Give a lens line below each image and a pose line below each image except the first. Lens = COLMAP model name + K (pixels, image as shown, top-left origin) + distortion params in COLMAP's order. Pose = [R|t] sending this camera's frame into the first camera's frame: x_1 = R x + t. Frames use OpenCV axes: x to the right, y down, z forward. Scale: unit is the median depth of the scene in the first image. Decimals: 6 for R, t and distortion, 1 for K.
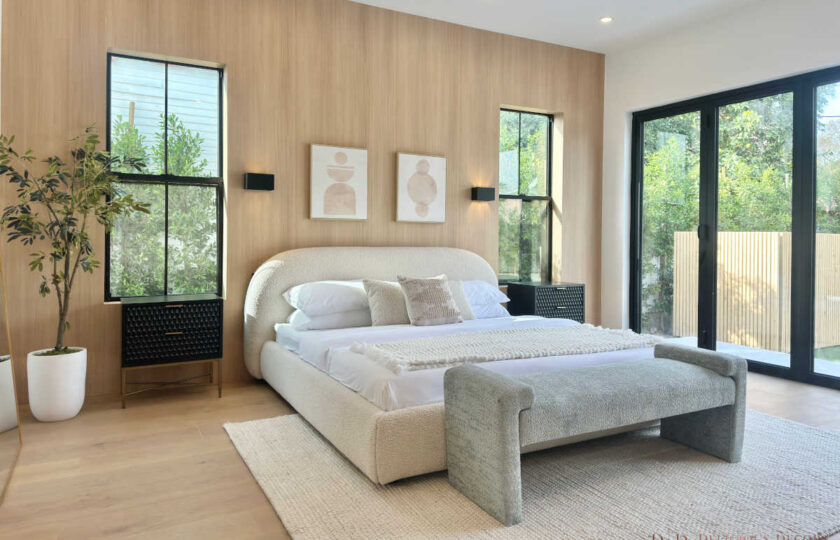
lens RADIAL K [[586.3, 0, 420.9], [0, 586.3, 240.5], [0, 0, 1]] dist [0.018170, -0.001821]
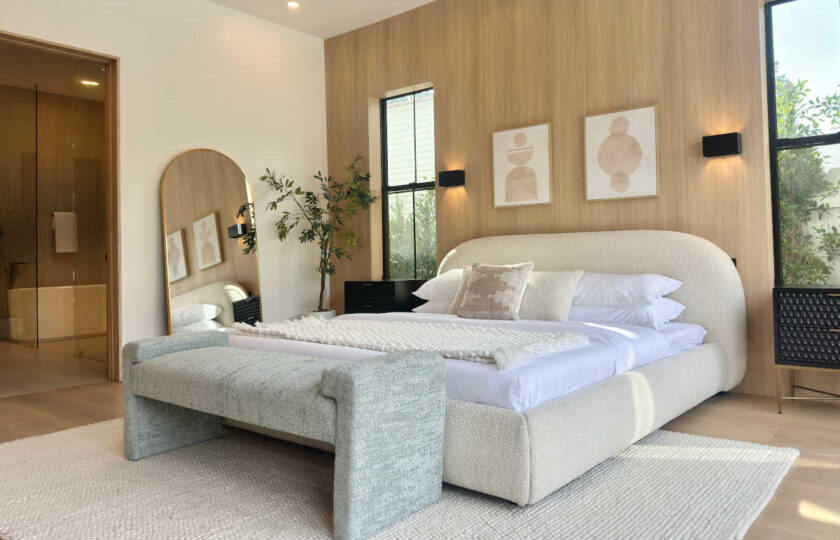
lens RADIAL K [[616.9, 0, 420.8], [0, 616.9, 229.3], [0, 0, 1]] dist [0.121125, -0.000143]
pose [[0.370486, -0.052934, -0.927328, 0.695122], [0.025371, 0.998579, -0.046865, 0.042975], [0.928491, -0.006165, 0.371302, 0.472620]]
